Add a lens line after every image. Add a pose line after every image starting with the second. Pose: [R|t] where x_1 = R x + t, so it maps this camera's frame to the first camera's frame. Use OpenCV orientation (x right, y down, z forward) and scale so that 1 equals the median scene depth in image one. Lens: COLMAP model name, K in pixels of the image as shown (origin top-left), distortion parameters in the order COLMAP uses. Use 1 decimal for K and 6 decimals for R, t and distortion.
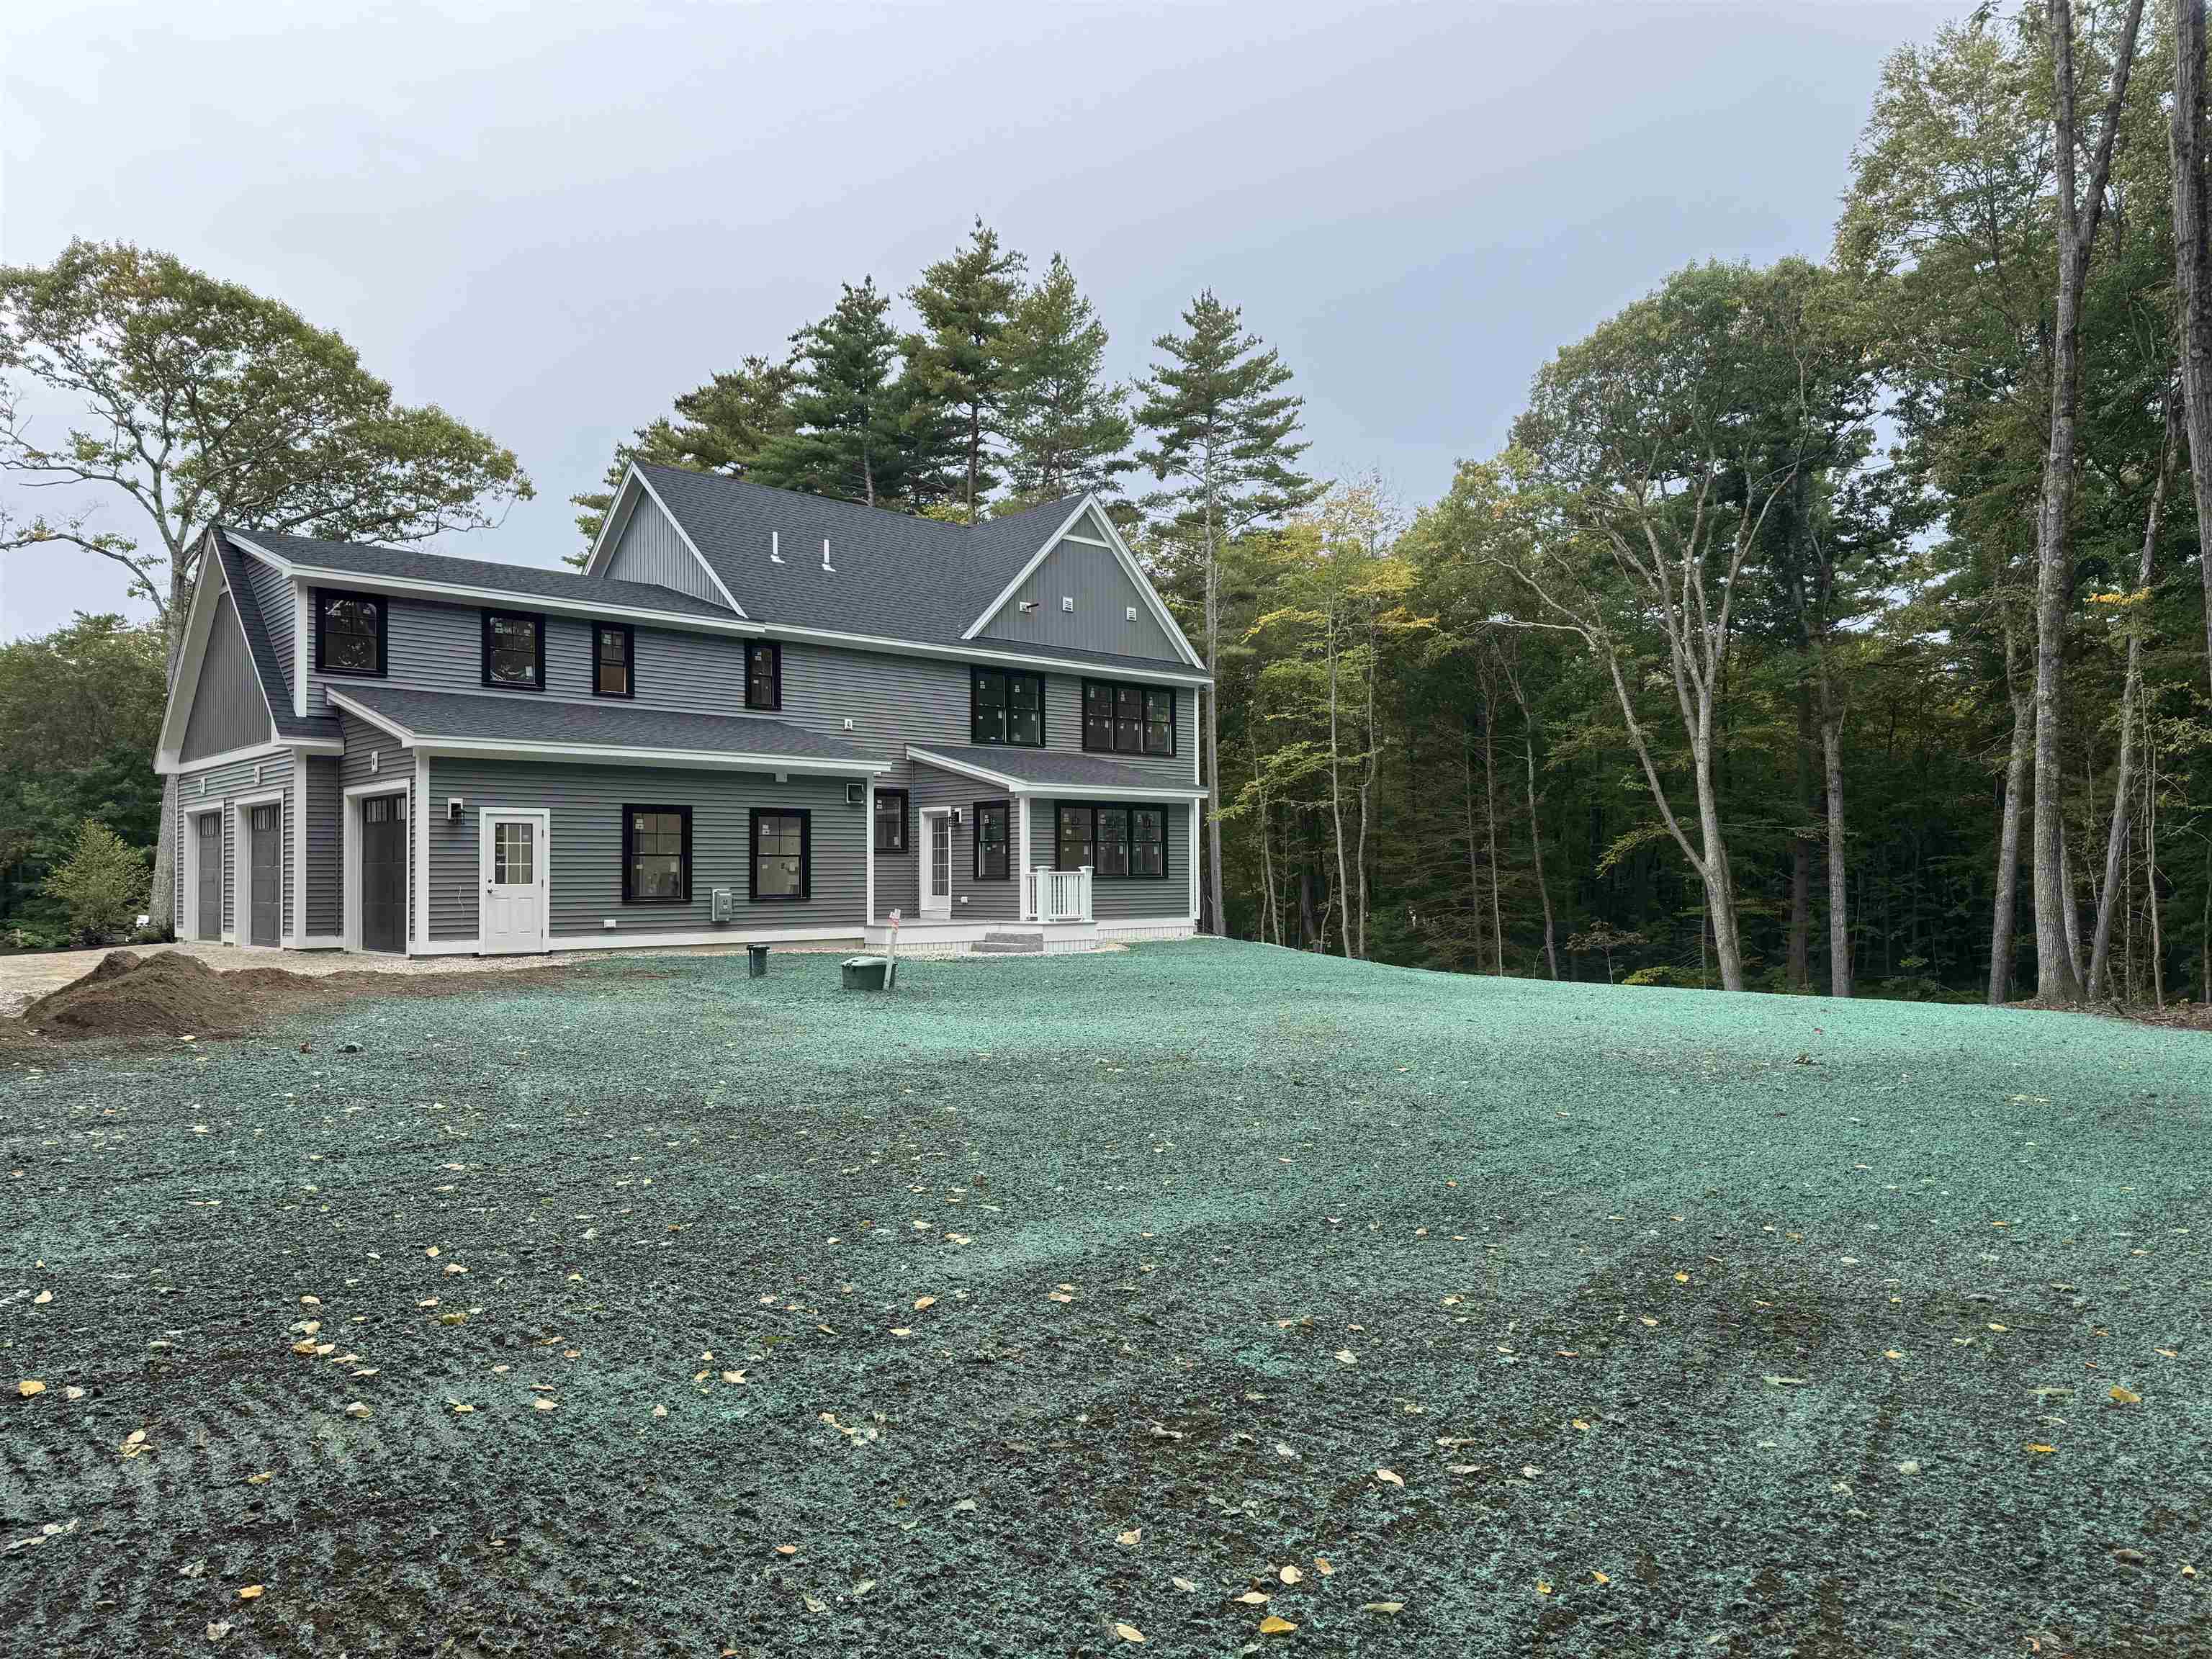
lens RADIAL K [[1535.8, 0, 1106.0], [0, 1535.8, 829.5], [0, 0, 1]] dist [0.120433, -0.179139]
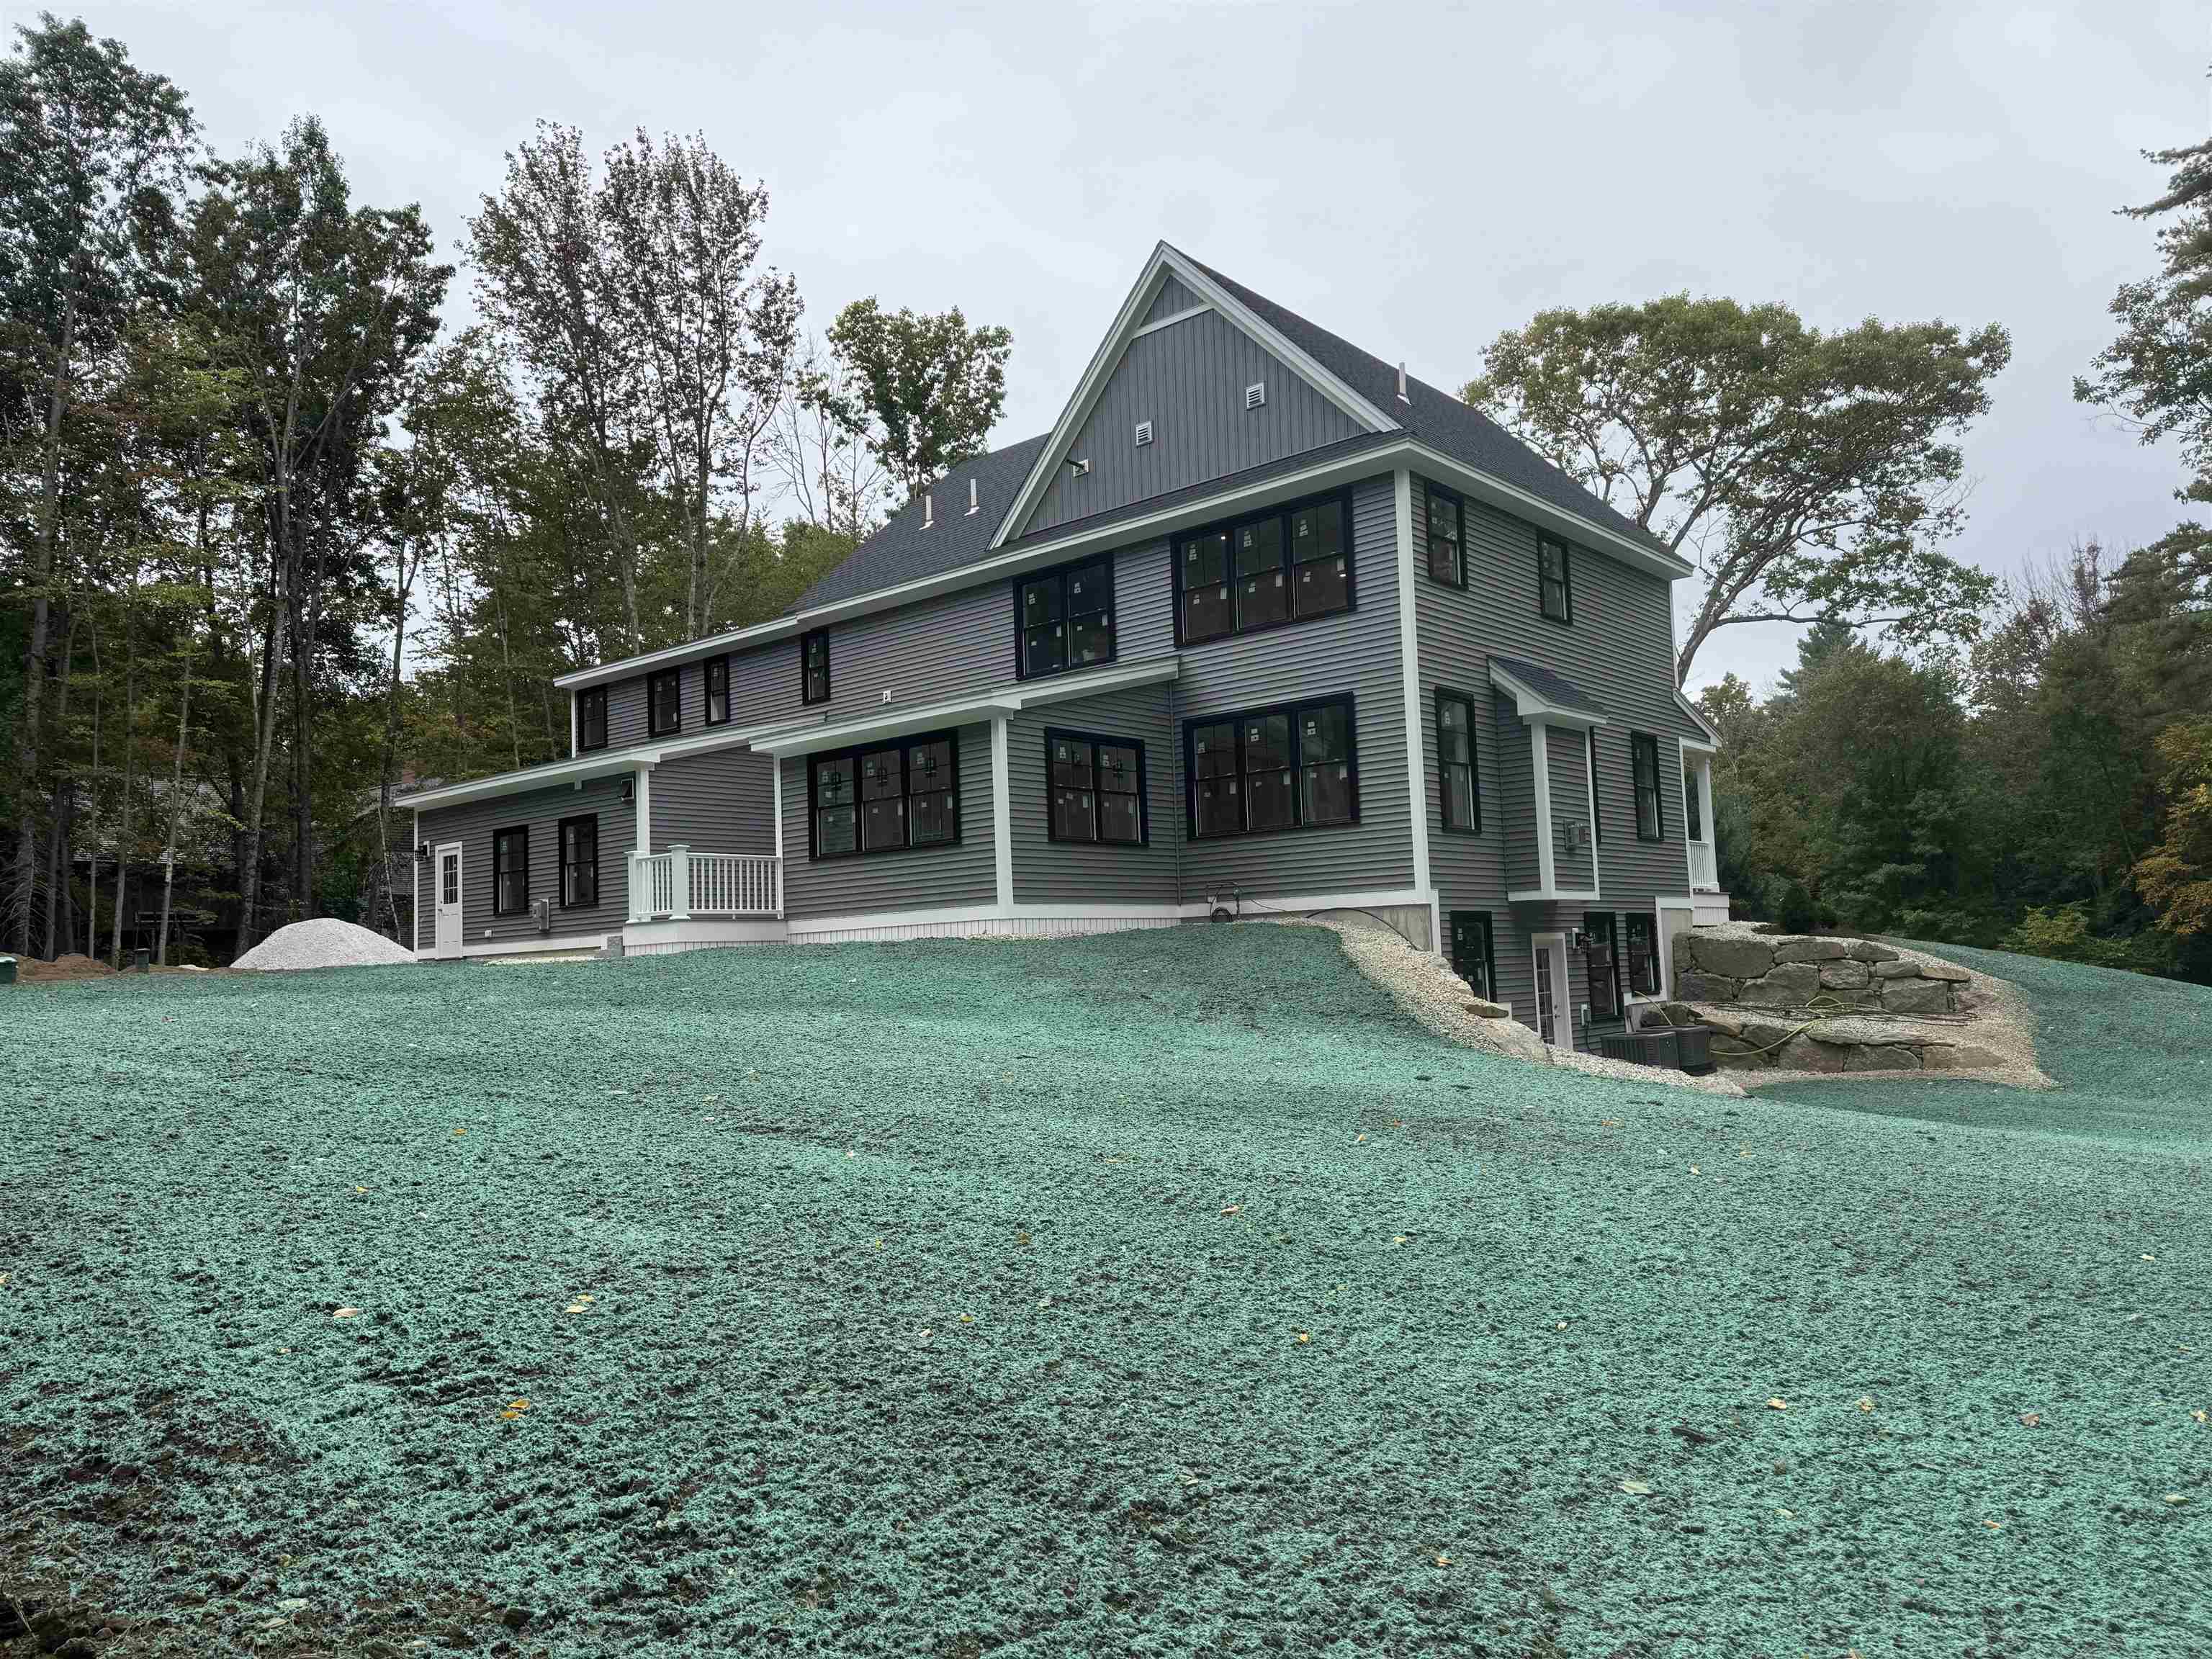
lens RADIAL K [[1535.8, 0, 1106.0], [0, 1535.8, 829.5], [0, 0, 1]] dist [0.120433, -0.179139]
pose [[0.115123, -0.090194, -0.989248, 0.653150], [0.067427, 0.994282, -0.082806, 0.079891], [0.991060, -0.057169, 0.120546, 0.961438]]
